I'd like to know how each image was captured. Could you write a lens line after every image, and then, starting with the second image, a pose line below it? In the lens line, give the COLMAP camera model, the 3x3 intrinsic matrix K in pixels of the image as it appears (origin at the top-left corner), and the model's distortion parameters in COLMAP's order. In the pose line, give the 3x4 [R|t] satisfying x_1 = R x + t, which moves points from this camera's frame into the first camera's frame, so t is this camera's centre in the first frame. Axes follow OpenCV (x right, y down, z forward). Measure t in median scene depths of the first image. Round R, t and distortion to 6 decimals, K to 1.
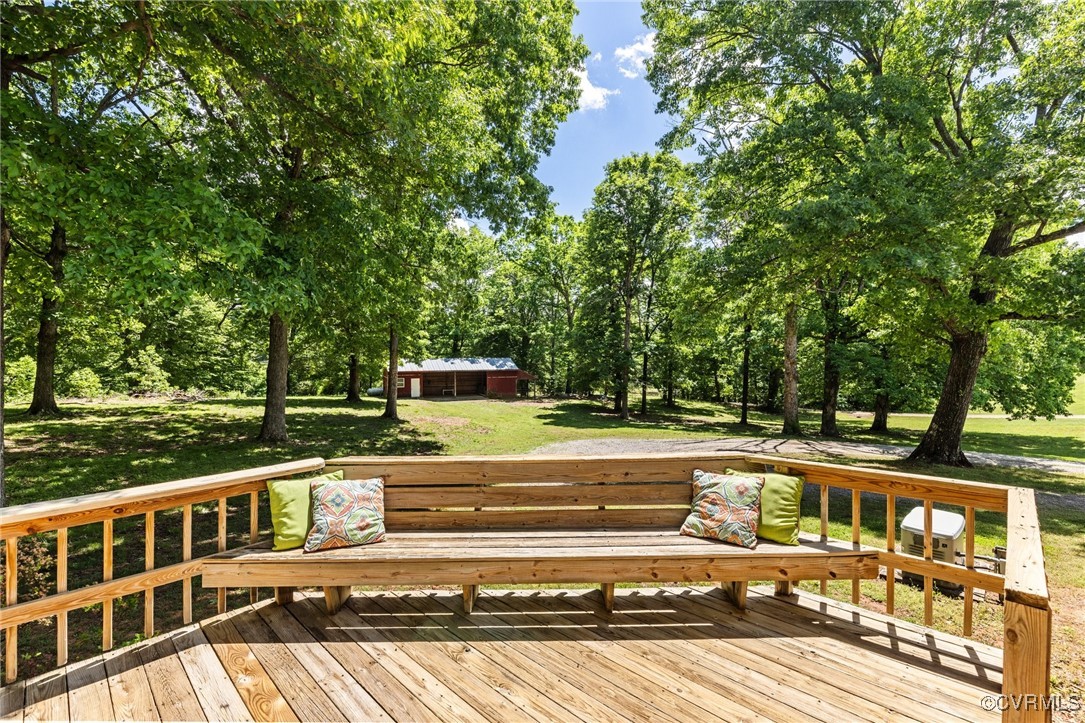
lens RADIAL K [[493.6, 0, 541.3], [0, 493.6, 356.5], [0, 0, 1]] dist [0.002112, 0.000292]
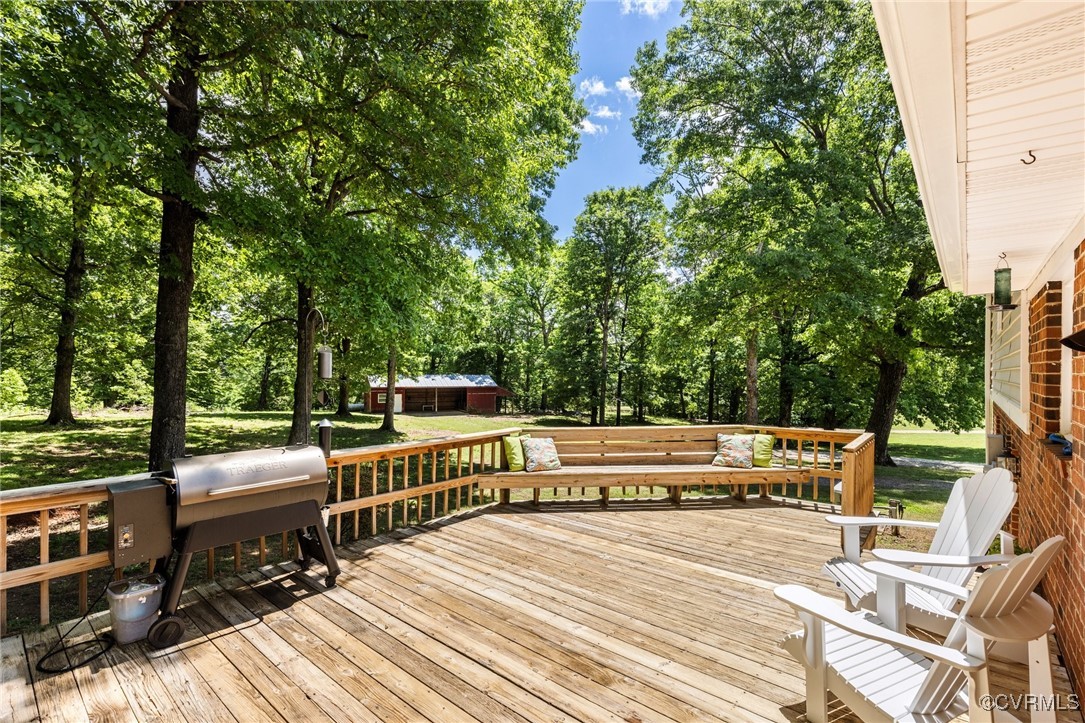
lens RADIAL K [[493.6, 0, 543.2], [0, 493.6, 367.5], [0, 0, 1]] dist [0.002112, 0.000292]
pose [[0.997240, 0.009908, 0.073586, -0.051377], [-0.008889, 0.999860, -0.014169, 0.001267], [-0.073716, 0.013475, 0.997188, -0.086006]]
